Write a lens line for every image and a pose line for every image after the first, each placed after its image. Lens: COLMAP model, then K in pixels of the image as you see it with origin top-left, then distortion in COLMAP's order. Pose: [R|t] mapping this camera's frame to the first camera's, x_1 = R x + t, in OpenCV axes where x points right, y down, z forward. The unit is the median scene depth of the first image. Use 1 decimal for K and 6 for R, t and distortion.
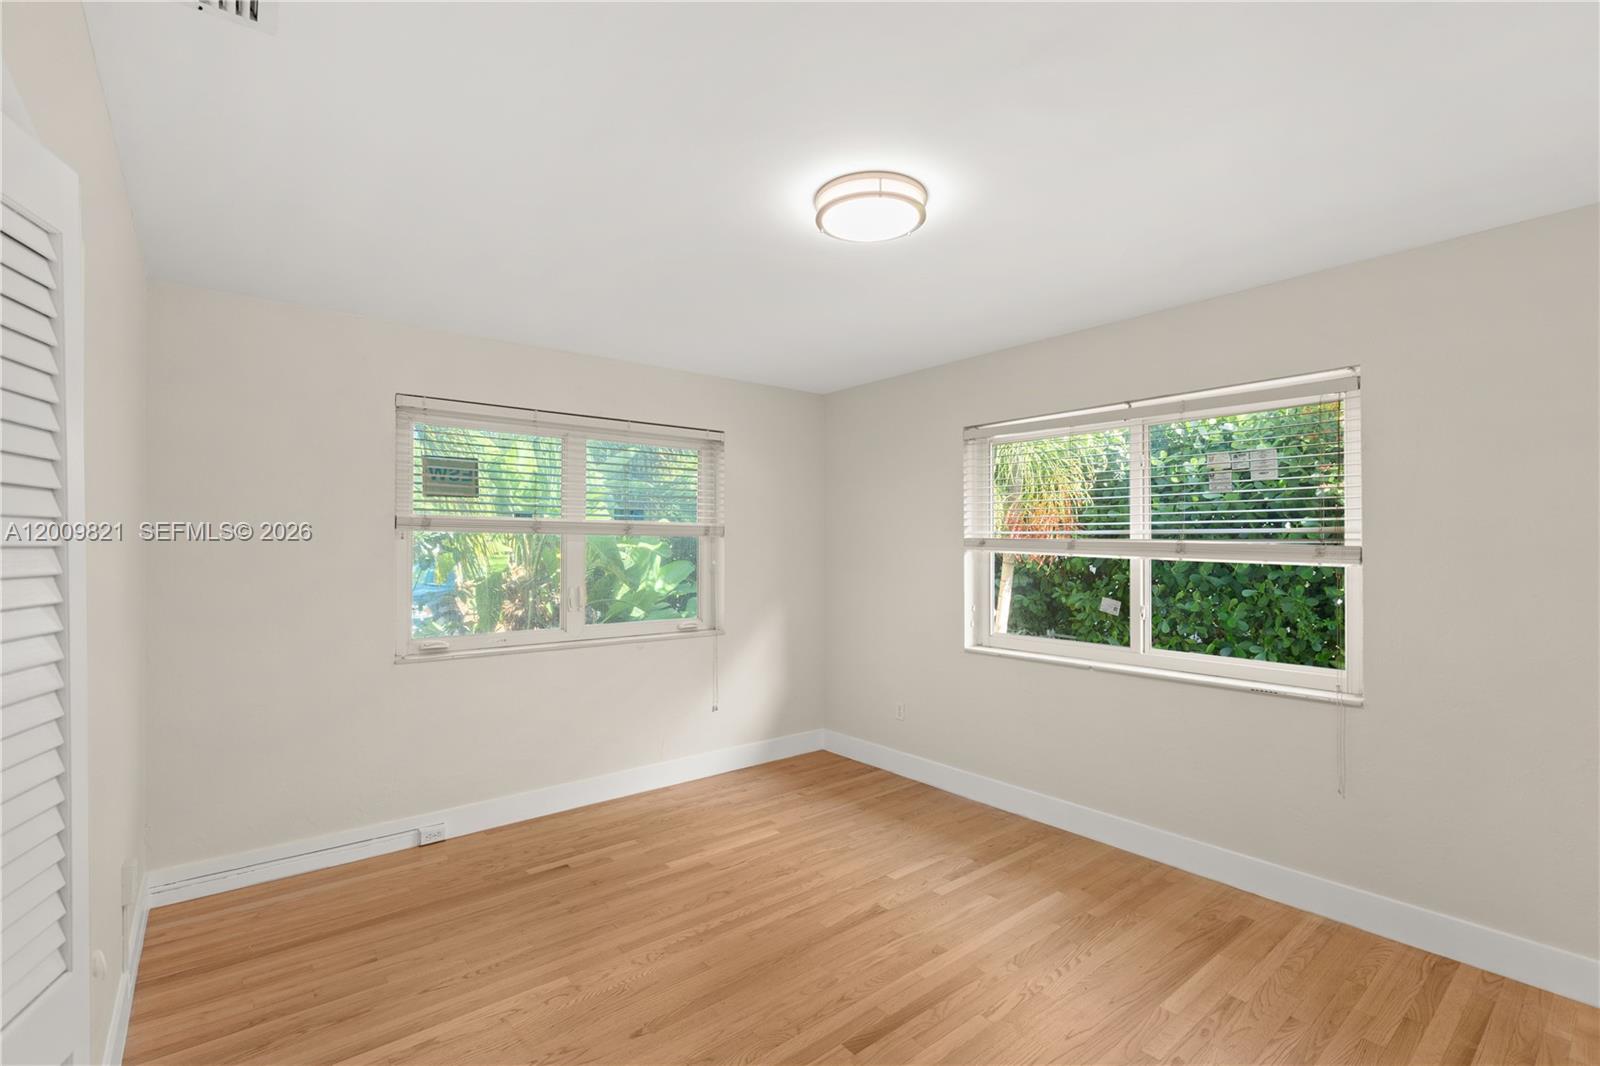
lens RADIAL K [[716.6, 0, 798.0], [0, 716.6, 542.0], [0, 0, 1]] dist [0.006779, -0.002004]
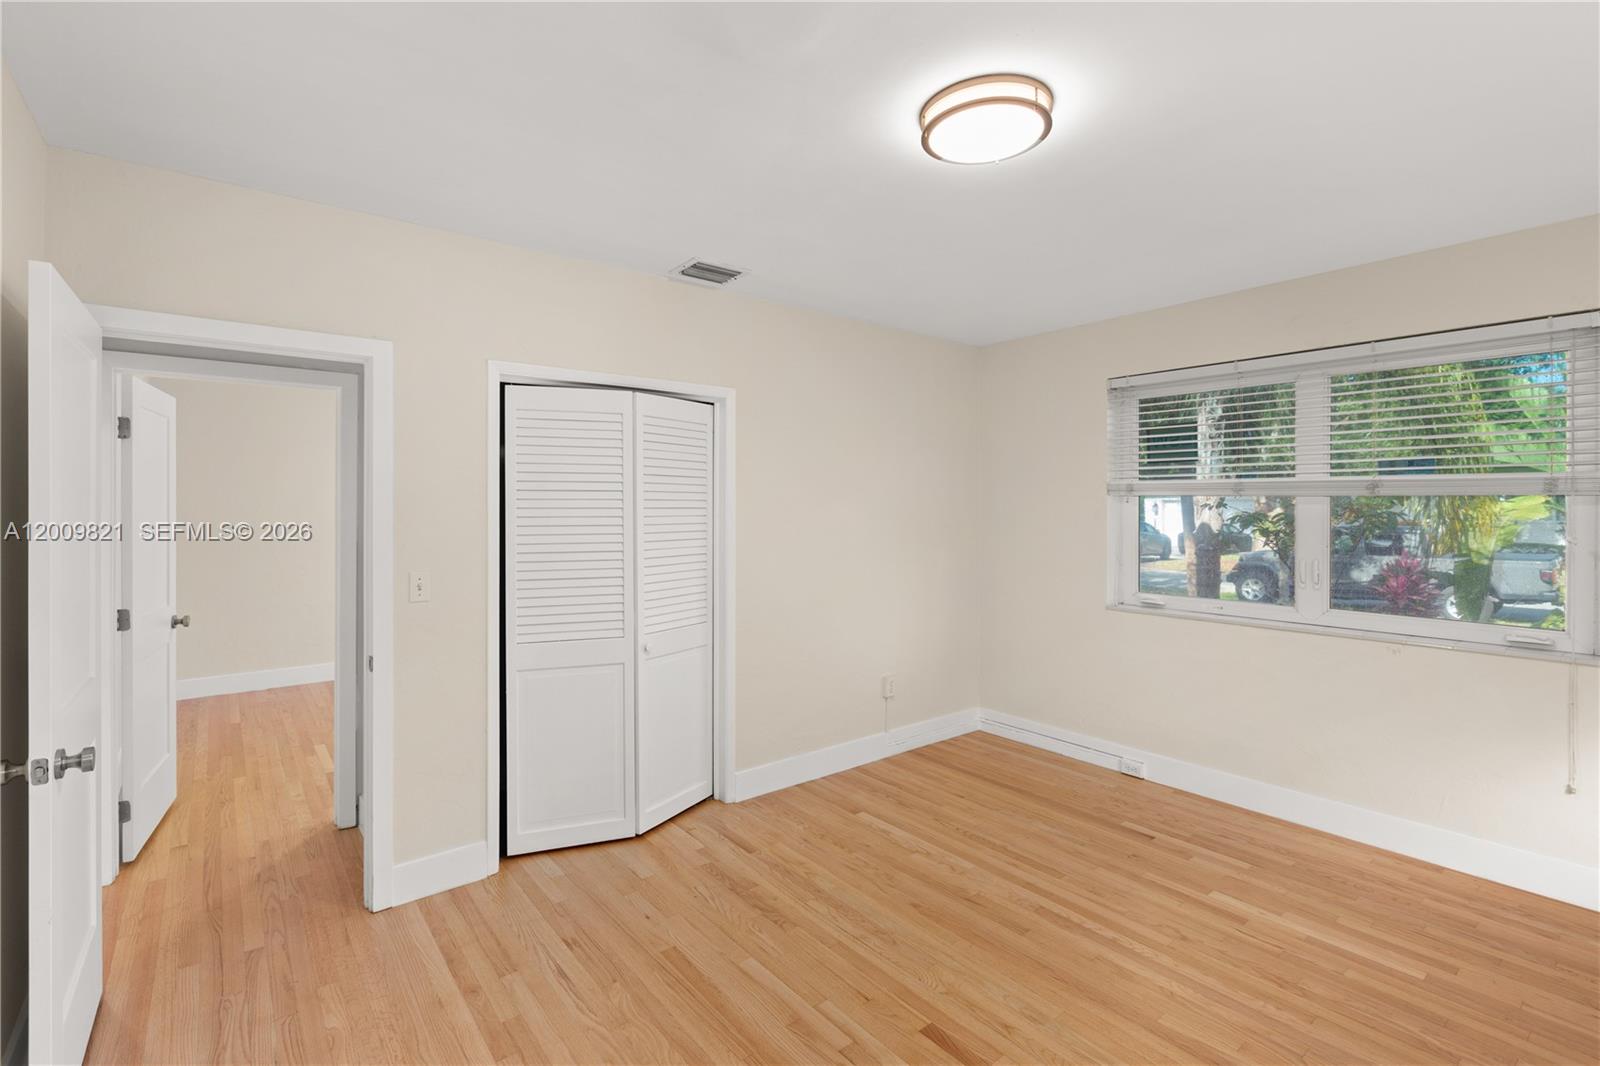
lens RADIAL K [[716.6, 0, 797.7], [0, 716.6, 518.2], [0, 0, 1]] dist [0.006779, -0.002004]
pose [[-0.002333, 0.012898, -0.999914, 0.652232], [0.003839, 0.999910, 0.012889, 0.002953], [0.999990, -0.003809, -0.002382, 0.525742]]
